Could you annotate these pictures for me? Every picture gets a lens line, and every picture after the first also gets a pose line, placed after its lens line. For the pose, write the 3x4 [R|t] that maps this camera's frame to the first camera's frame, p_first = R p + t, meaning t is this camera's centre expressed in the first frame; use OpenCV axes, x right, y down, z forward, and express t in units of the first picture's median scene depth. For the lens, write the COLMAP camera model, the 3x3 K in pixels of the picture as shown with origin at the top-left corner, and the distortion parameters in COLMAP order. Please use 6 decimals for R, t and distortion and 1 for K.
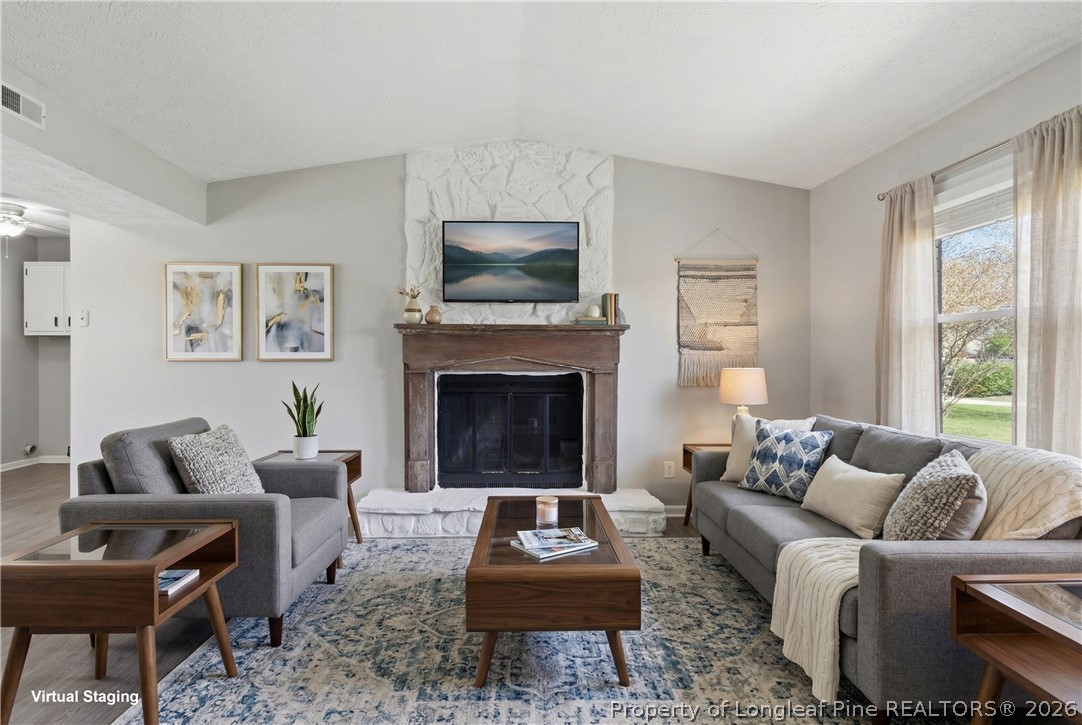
lens RADIAL K [[586.4, 0, 530.3], [0, 586.4, 364.7], [0, 0, 1]] dist [0.009073, 0.000412]
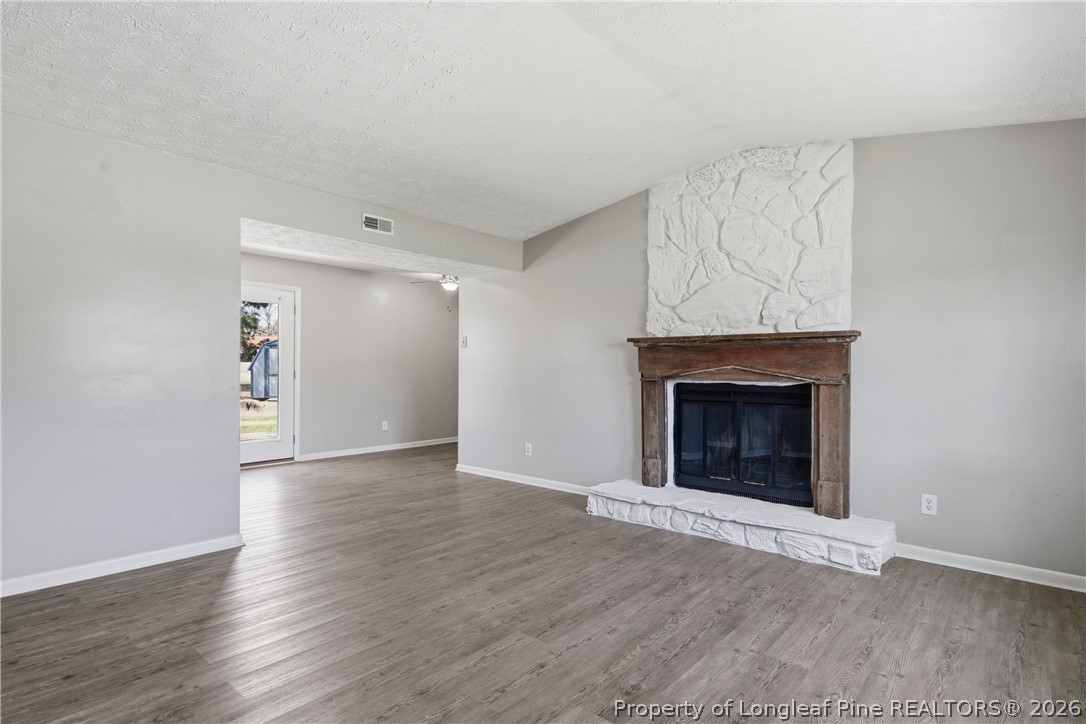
lens RADIAL K [[558.0, 0, 537.9], [0, 558.0, 373.5], [0, 0, 1]] dist [0.011352, -0.007703]
pose [[0.737155, 0.006094, -0.675696, 0.367987], [-0.007372, 0.999972, 0.000977, 0.000338], [0.675683, 0.004261, 0.737180, 0.056320]]
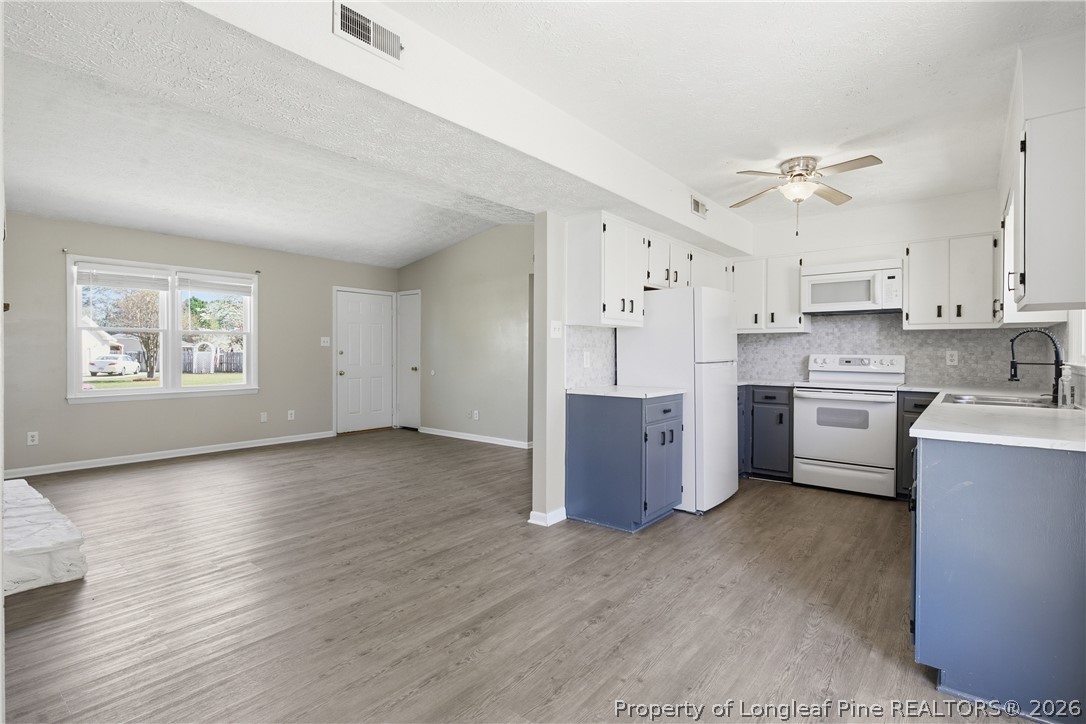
lens RADIAL K [[535.4, 0, 542.7], [0, 535.4, 352.7], [0, 0, 1]] dist [0.006938, -0.006228]
pose [[-0.761746, -0.010181, 0.647796, -1.111724], [-0.003280, 0.999924, 0.011857, -0.019219], [-0.647868, 0.006907, -0.761721, 1.026323]]
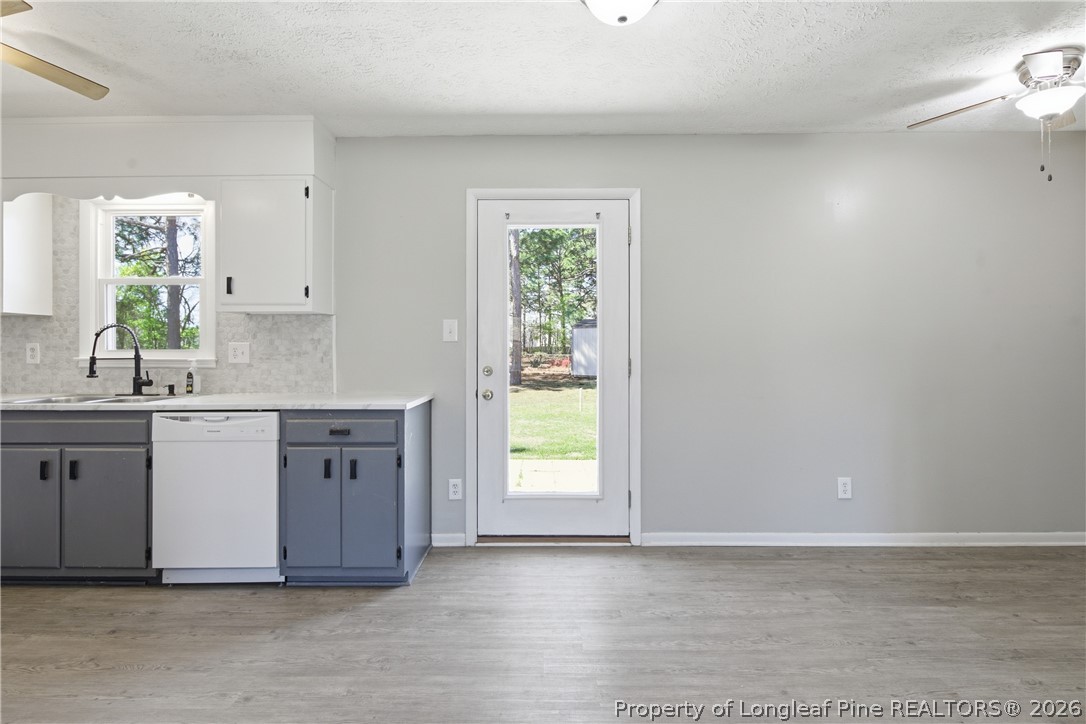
lens RADIAL K [[535.4, 0, 536.5], [0, 535.4, 352.5], [0, 0, 1]] dist [0.006938, -0.006228]
pose [[-0.039184, -0.001102, -0.999231, -0.449596], [-0.005657, 0.999984, -0.000881, -0.009162], [0.999216, 0.005618, -0.039190, 0.650293]]
